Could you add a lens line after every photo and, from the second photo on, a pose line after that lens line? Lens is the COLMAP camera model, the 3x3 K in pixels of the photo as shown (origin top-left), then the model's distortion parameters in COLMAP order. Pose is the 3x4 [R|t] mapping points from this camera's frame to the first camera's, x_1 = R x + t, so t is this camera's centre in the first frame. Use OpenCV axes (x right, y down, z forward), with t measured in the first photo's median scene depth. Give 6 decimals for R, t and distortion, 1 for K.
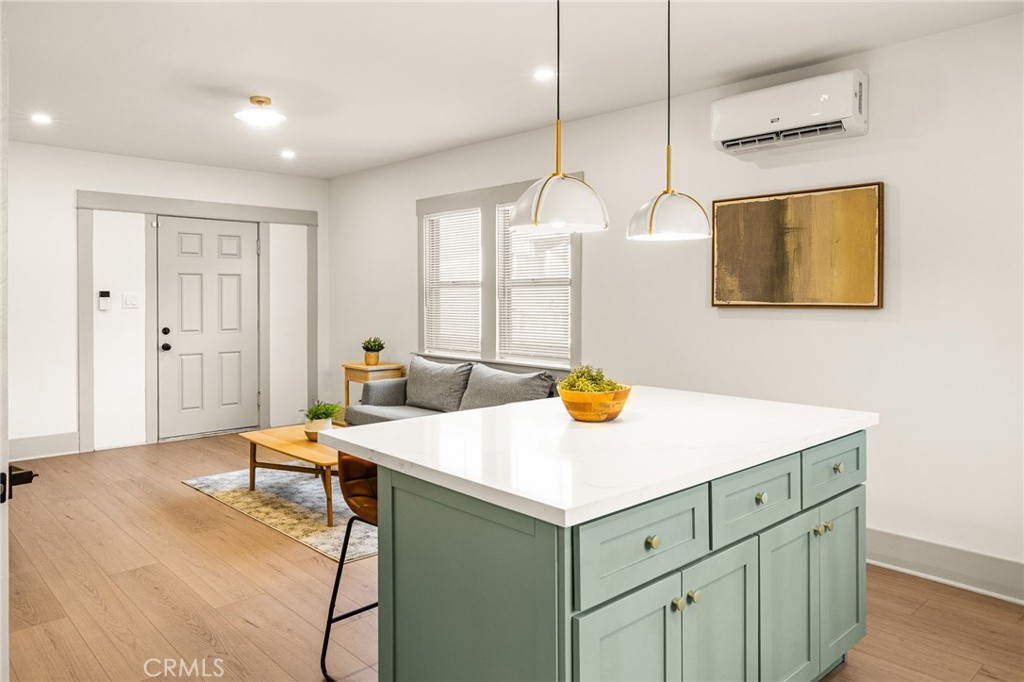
lens RADIAL K [[694.4, 0, 520.4], [0, 694.4, 340.7], [0, 0, 1]] dist [-0.000941, 0.005360]
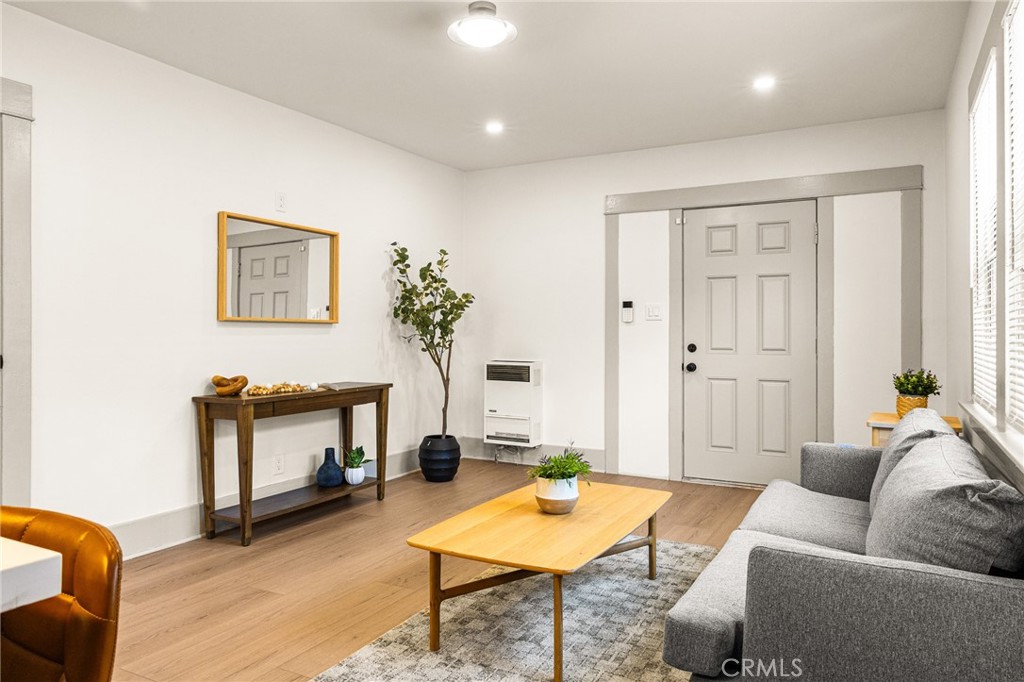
lens RADIAL K [[694.4, 0, 513.5], [0, 694.4, 338.0], [0, 0, 1]] dist [-0.000941, 0.005360]
pose [[0.308746, 0.009334, -0.951099, 0.210900], [-0.062924, 0.997962, -0.010632, -0.003782], [0.949061, 0.063130, 0.308704, 0.545429]]
